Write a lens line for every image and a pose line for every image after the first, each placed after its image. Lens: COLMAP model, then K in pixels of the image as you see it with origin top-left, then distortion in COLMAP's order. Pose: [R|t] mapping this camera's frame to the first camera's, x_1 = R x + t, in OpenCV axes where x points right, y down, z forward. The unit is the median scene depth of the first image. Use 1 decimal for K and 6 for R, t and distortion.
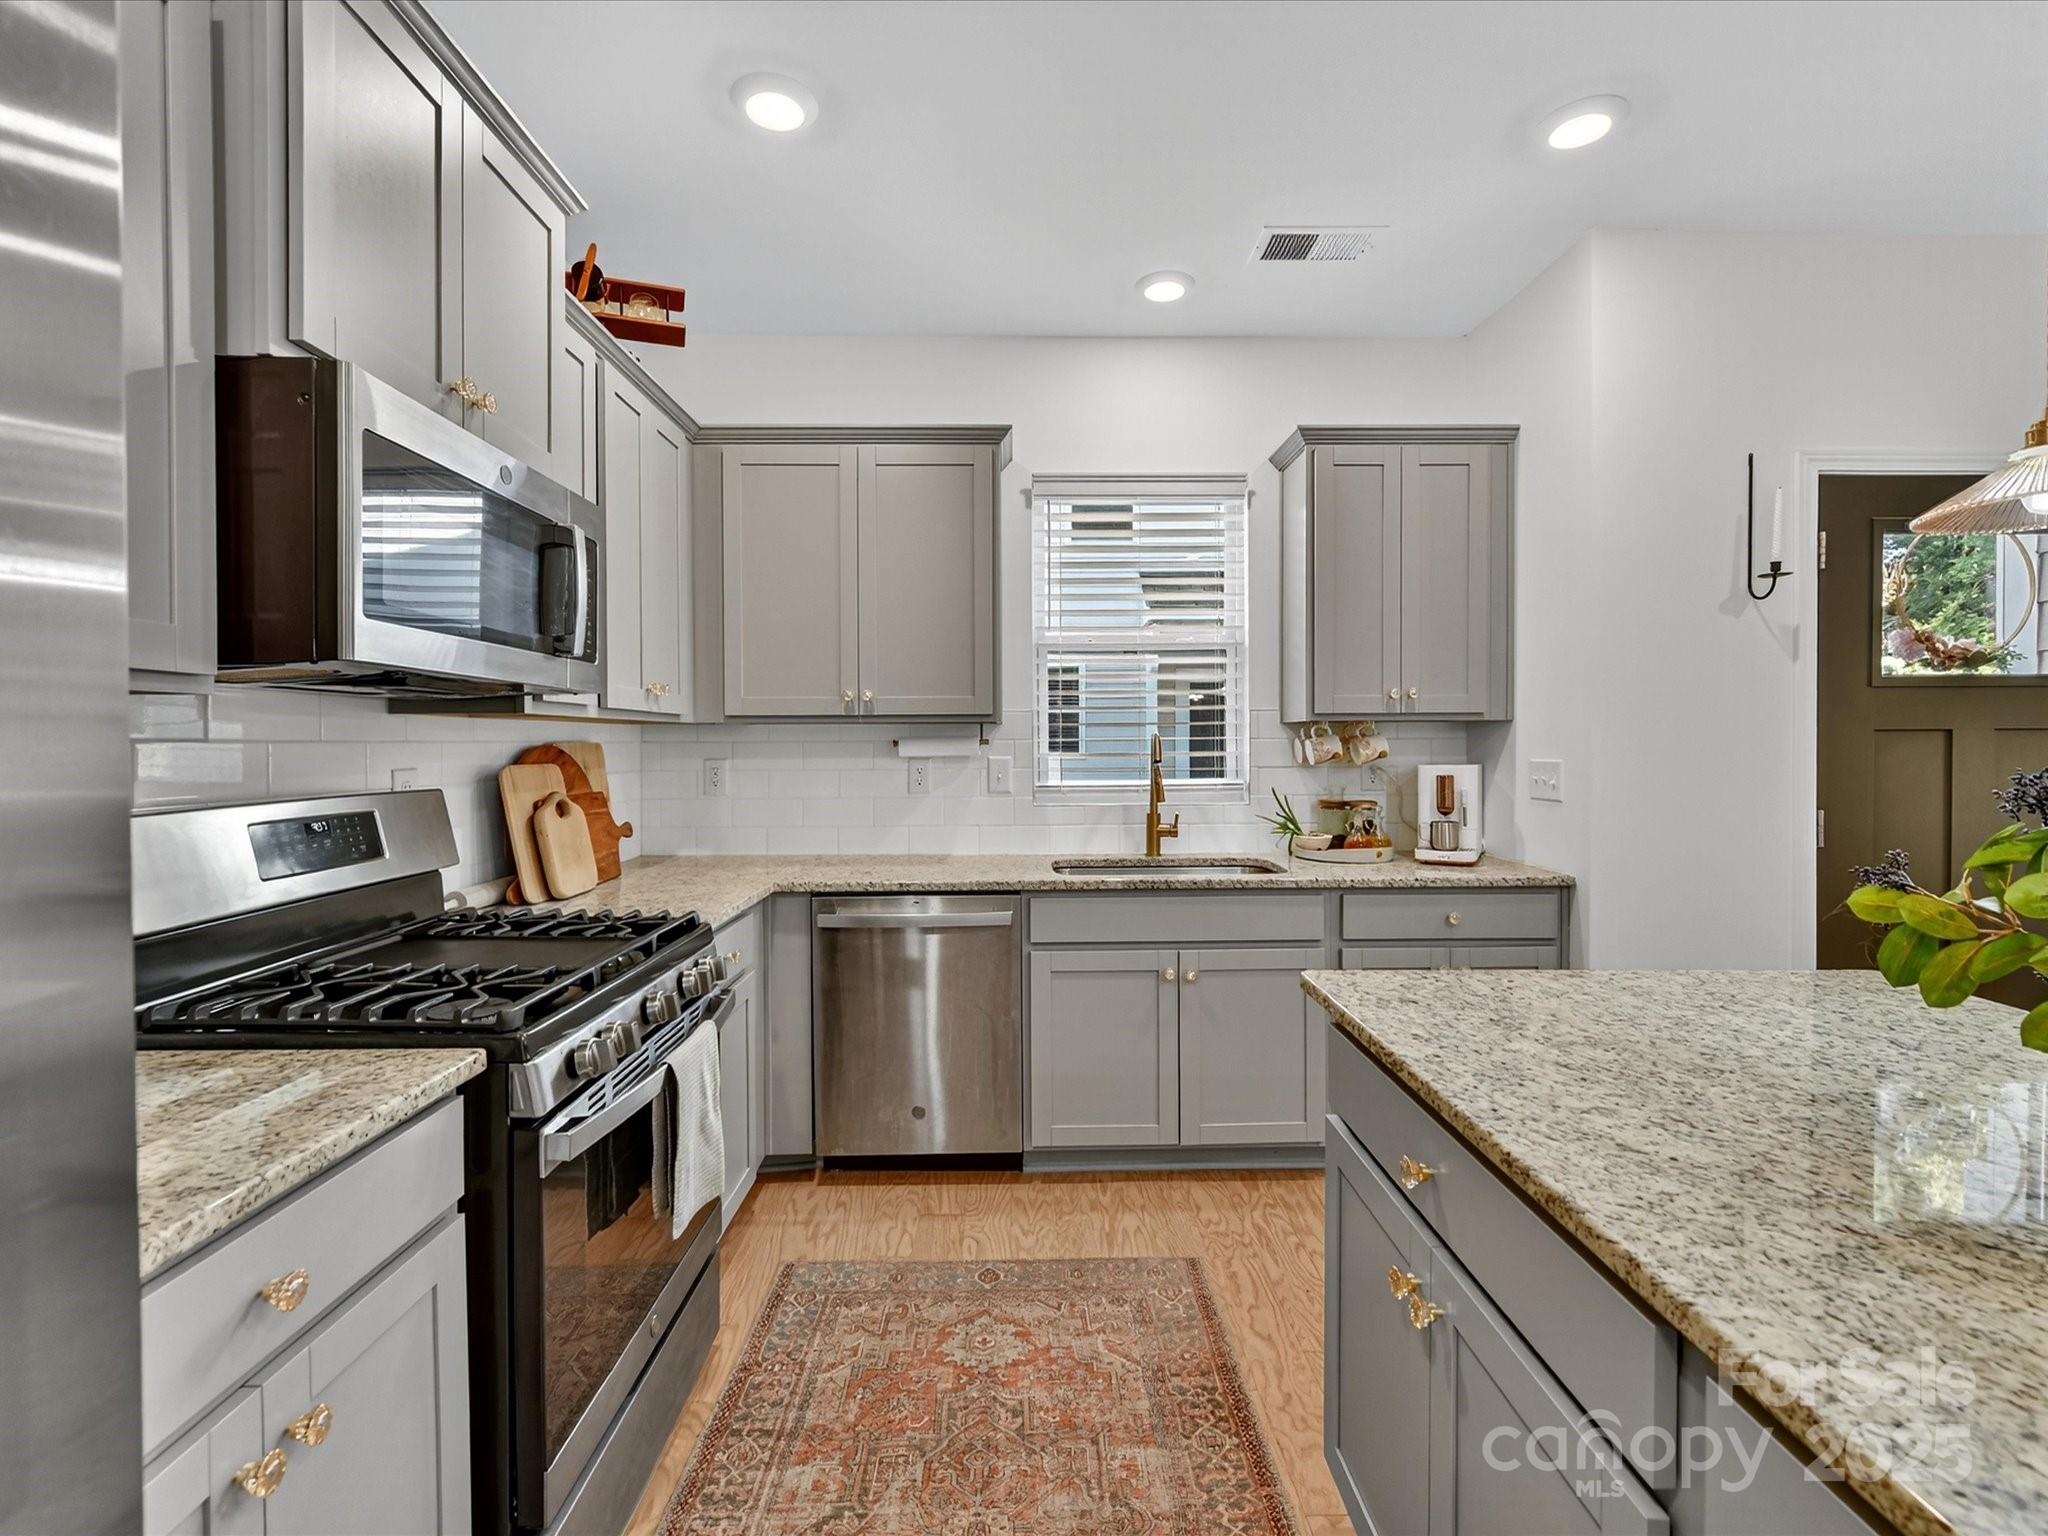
lens RADIAL K [[930.5, 0, 1022.8], [0, 930.5, 758.1], [0, 0, 1]] dist [0.028721, -0.009899]
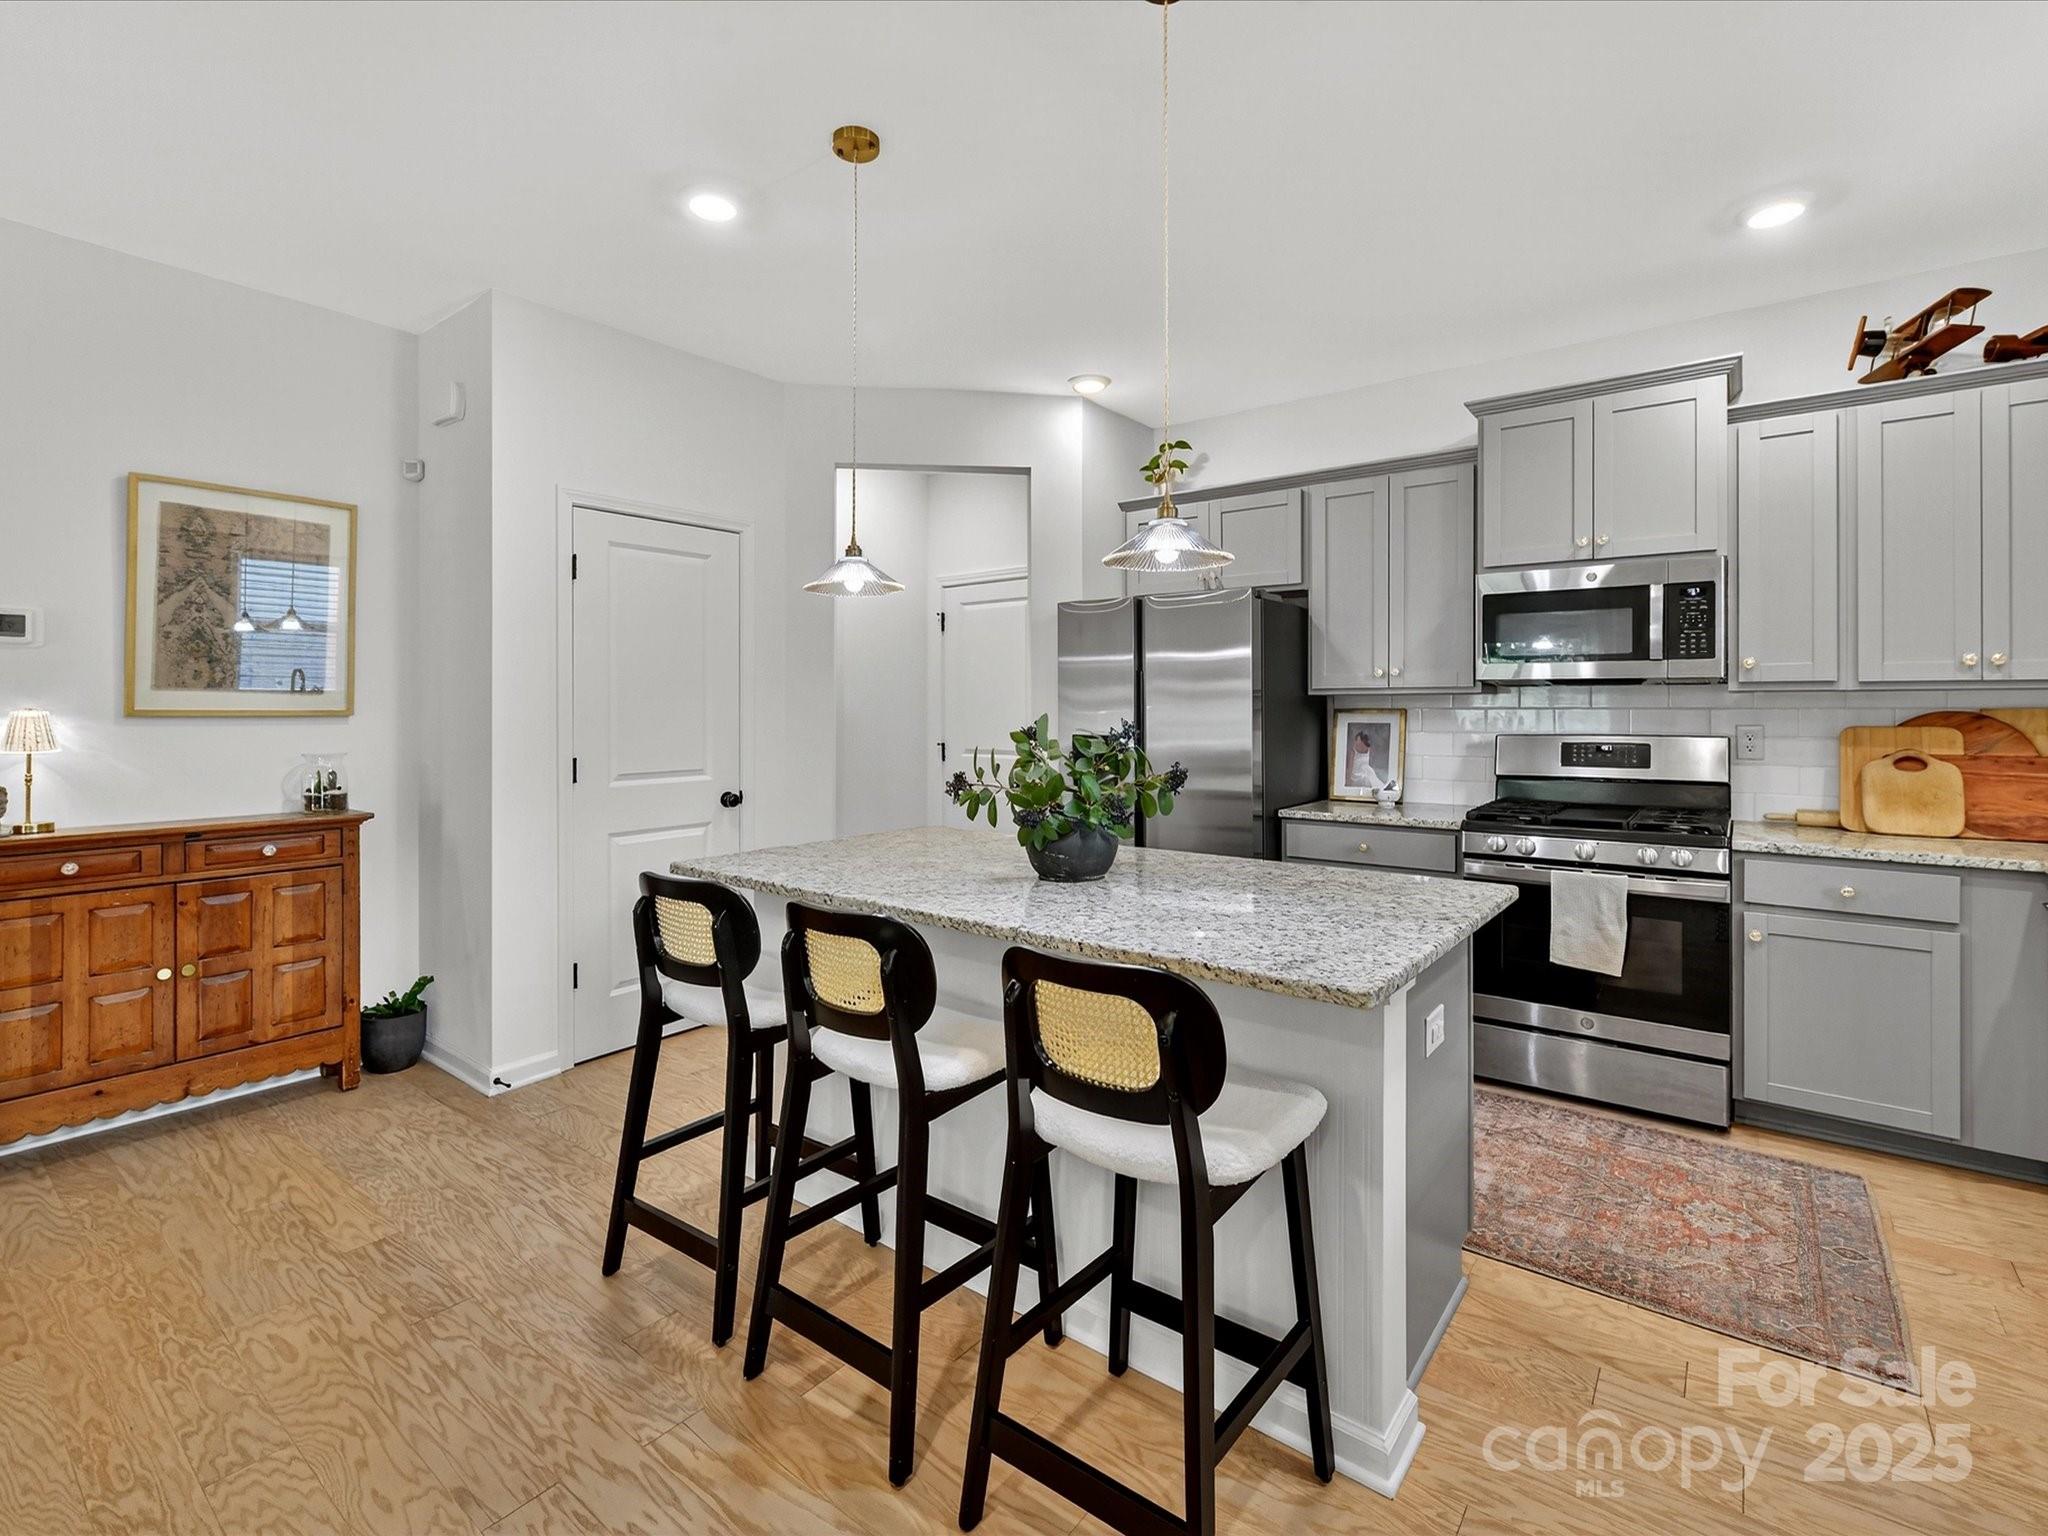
lens RADIAL K [[930.5, 0, 1022.8], [0, 930.5, 758.1], [0, 0, 1]] dist [0.028721, -0.009899]
pose [[-0.622957, 0.046953, -0.780846, 1.548786], [-0.006729, 0.997839, 0.065368, -0.031428], [0.782227, 0.045976, -0.621295, 1.129321]]
